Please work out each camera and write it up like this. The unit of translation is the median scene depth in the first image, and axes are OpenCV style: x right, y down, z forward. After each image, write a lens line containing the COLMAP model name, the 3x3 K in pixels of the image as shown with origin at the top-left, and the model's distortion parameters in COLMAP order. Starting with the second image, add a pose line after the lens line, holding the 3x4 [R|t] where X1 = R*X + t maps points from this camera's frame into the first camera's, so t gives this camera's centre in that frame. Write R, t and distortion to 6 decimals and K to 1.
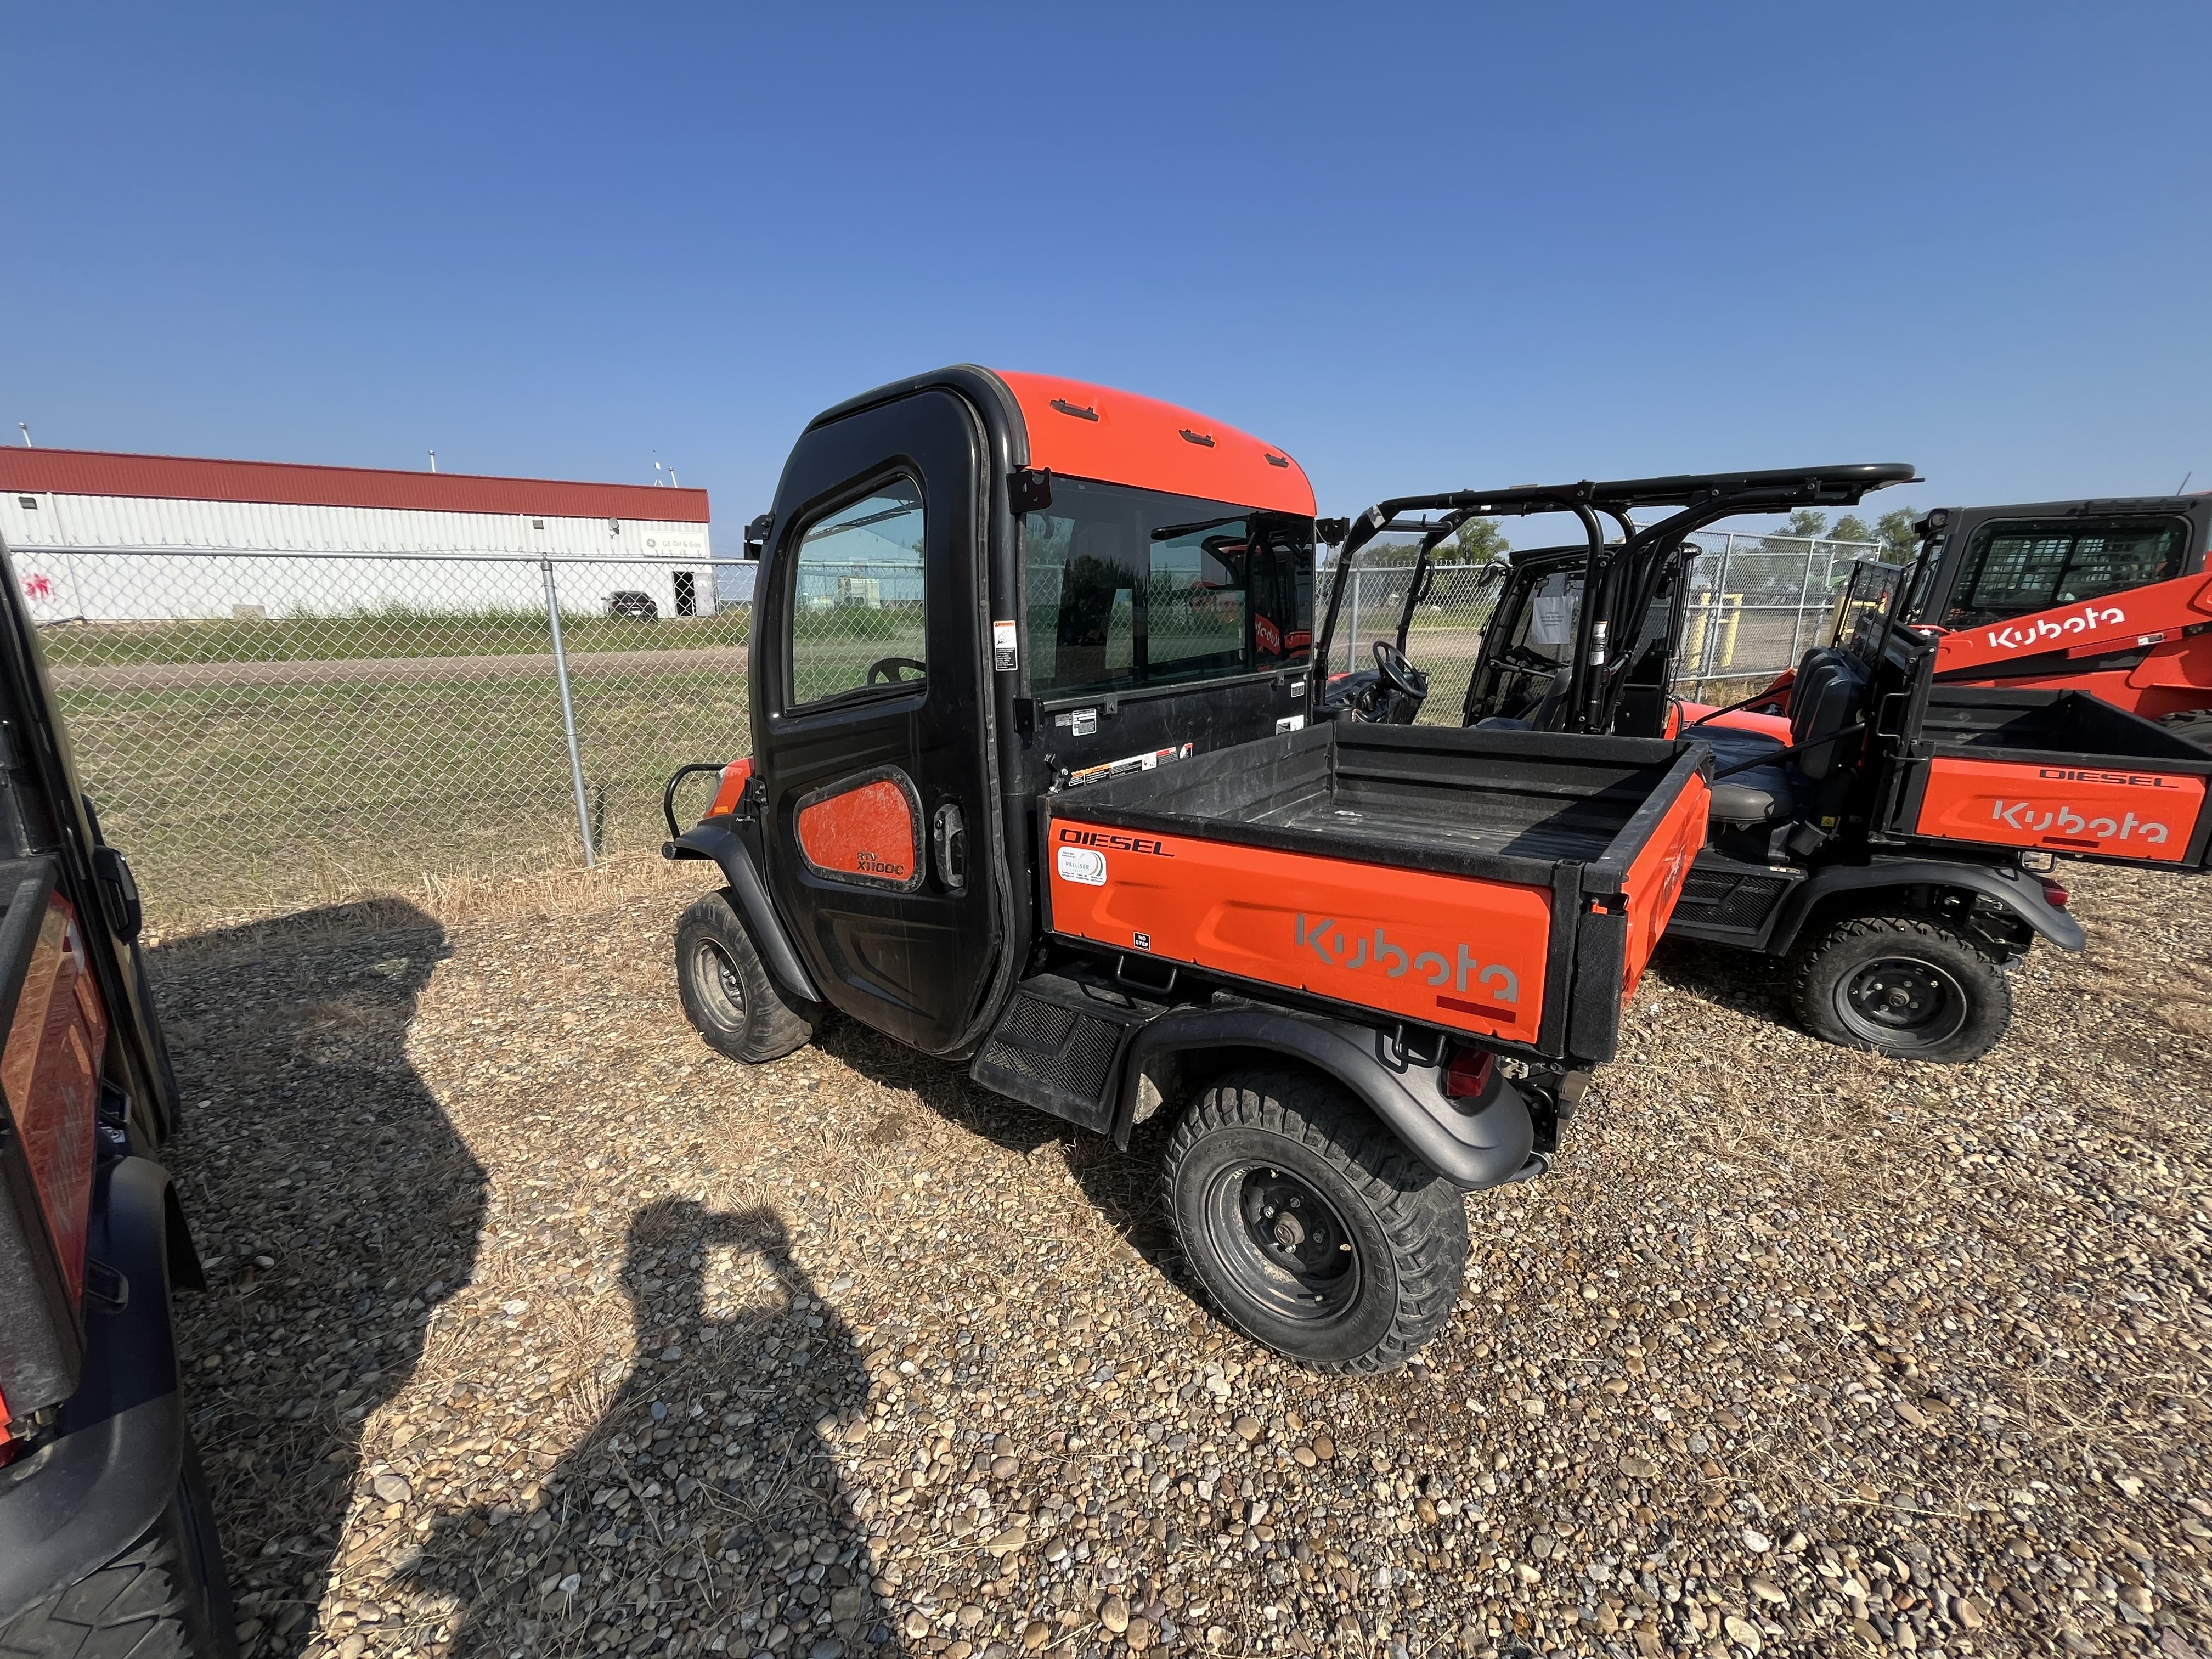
lens RADIAL K [[896.0, 0, 1106.0], [0, 896.0, 829.5], [0, 0, 1]] dist [0.001193, 0.000258]
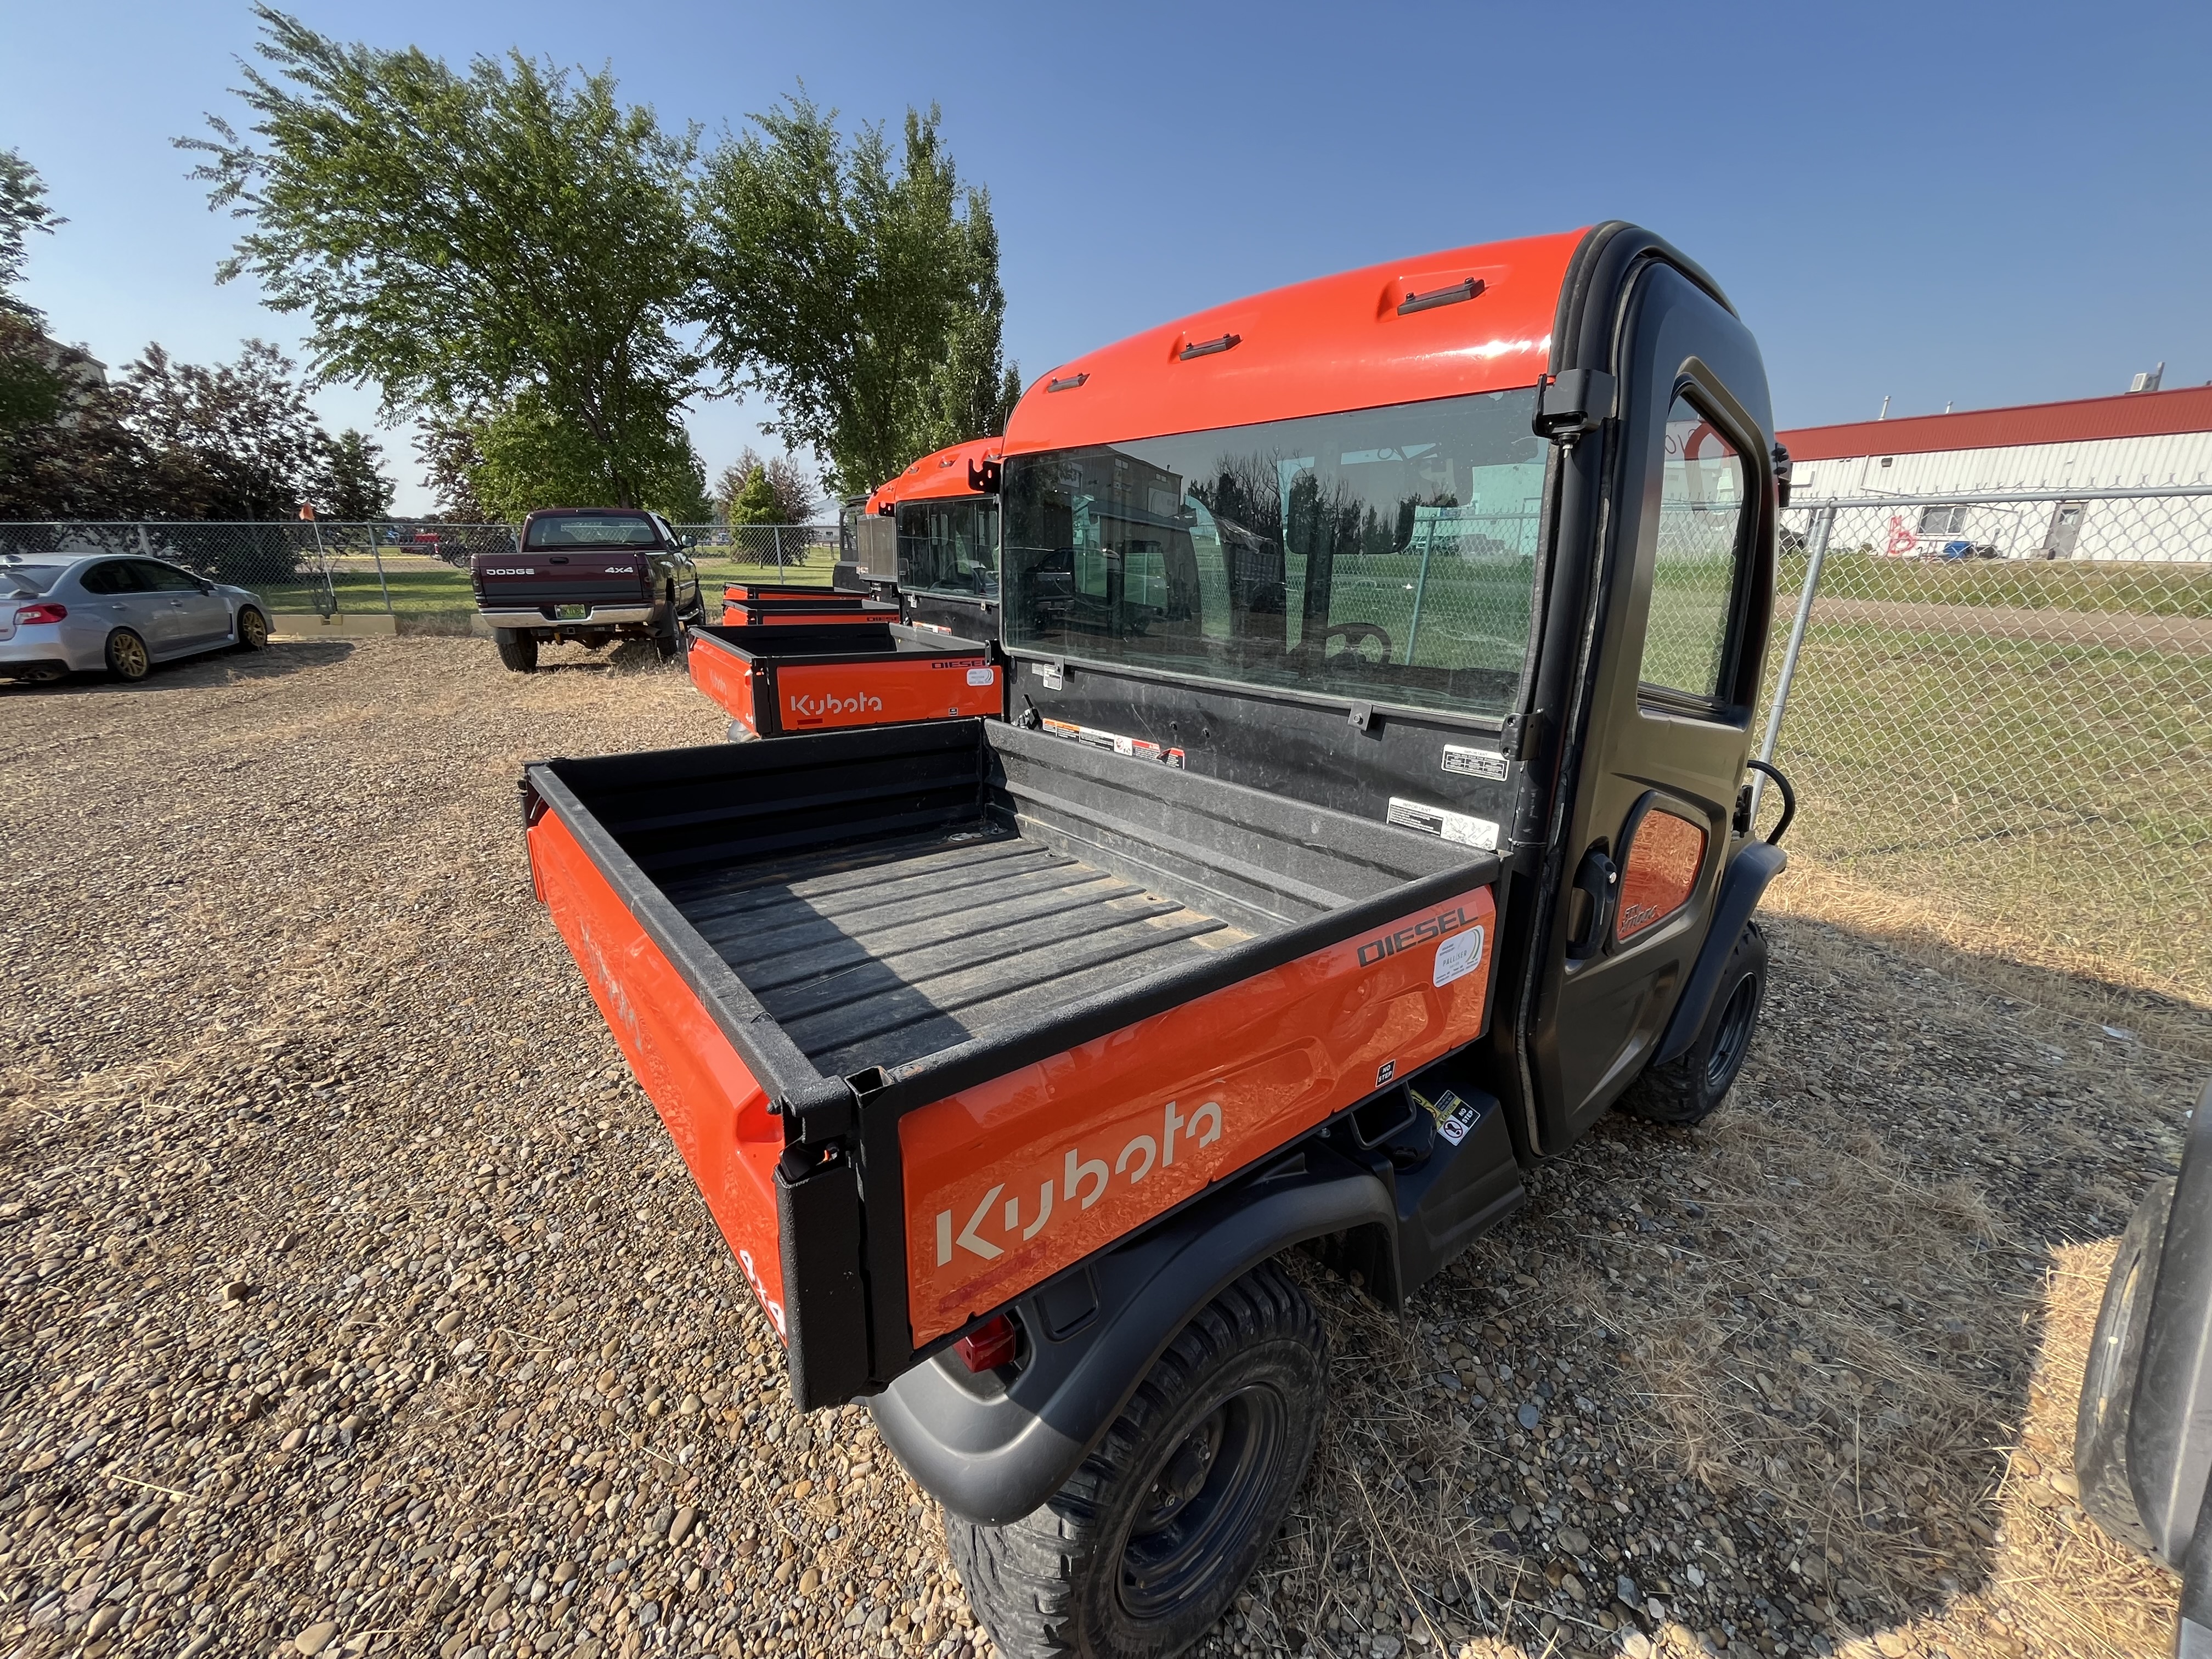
lens RADIAL K [[896.0, 0, 1106.0], [0, 896.0, 829.5], [0, 0, 1]] dist [0.001193, 0.000258]
pose [[-0.241772, 0.299810, -0.922855, 0.726375], [-0.235827, 0.904399, 0.355596, -0.252677], [0.941240, 0.303607, -0.147955, 0.911634]]
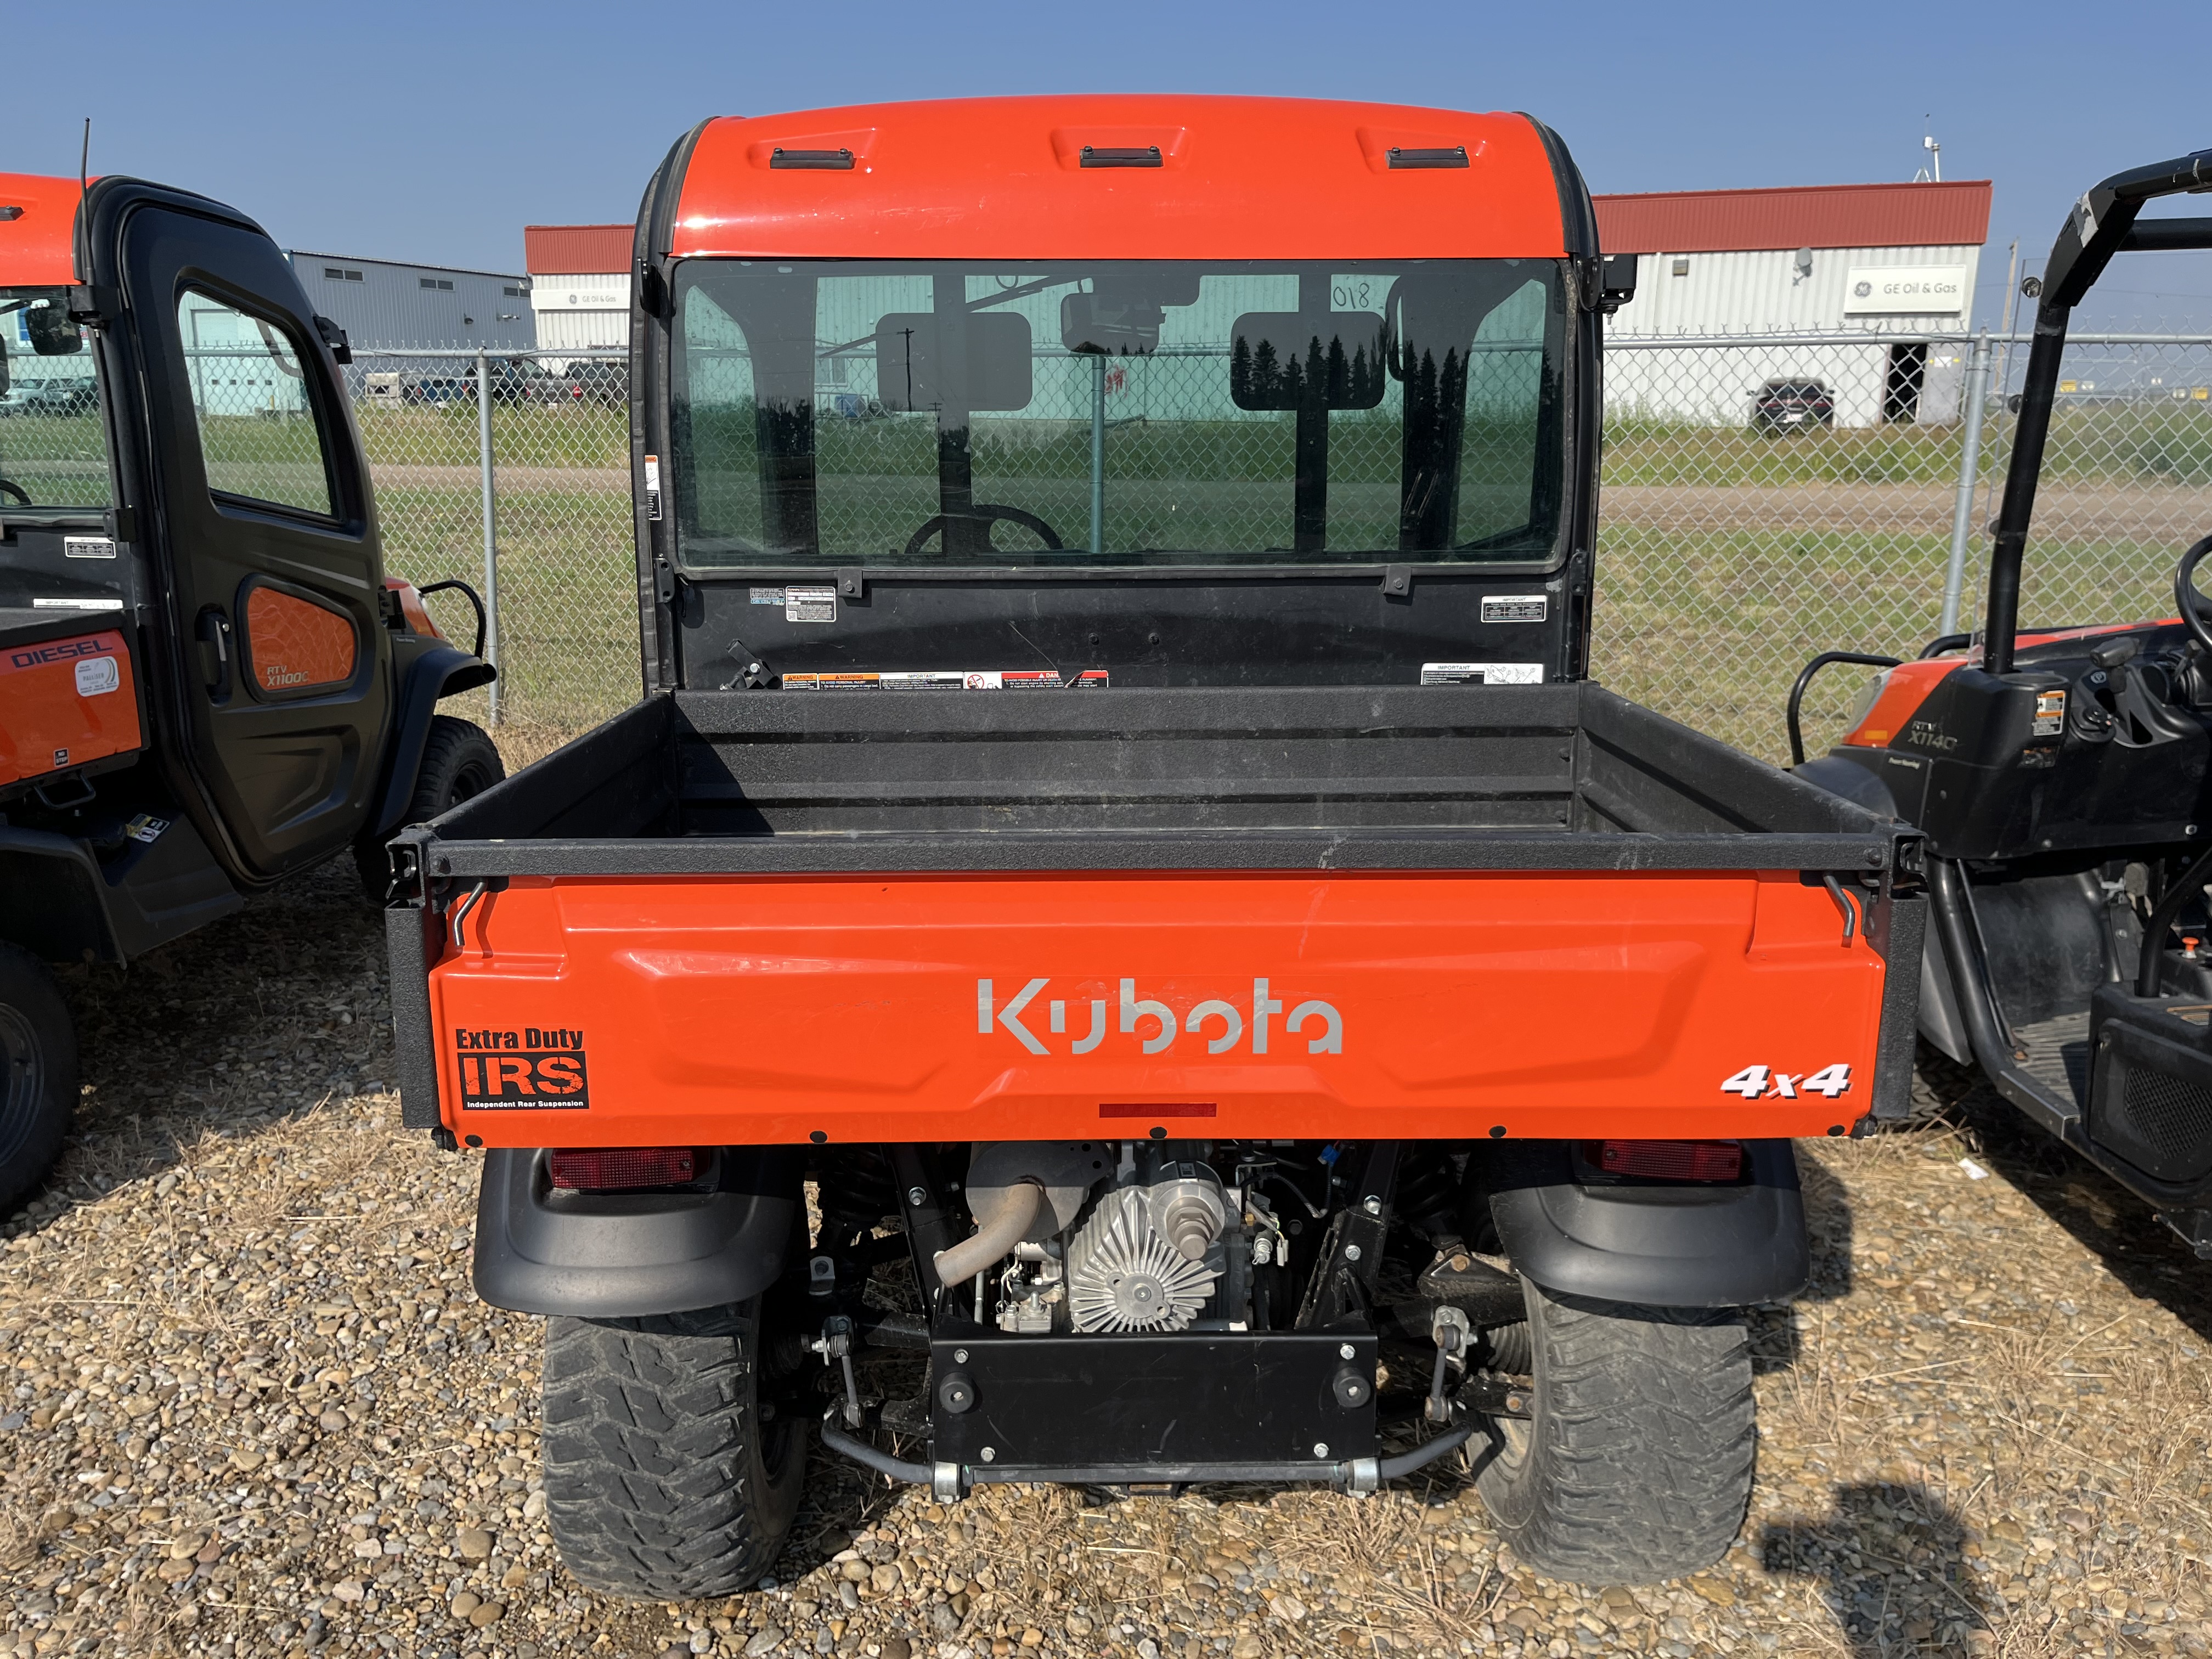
lens RADIAL K [[1661.8, 0, 1106.0], [0, 1661.8, 829.5], [0, 0, 1]] dist [0.035860, -0.003691]
pose [[0.622127, 0.199197, -0.757152, 0.804186], [-0.195822, 0.975943, 0.095858, -0.084092], [0.758032, 0.088631, 0.646168, 0.254144]]
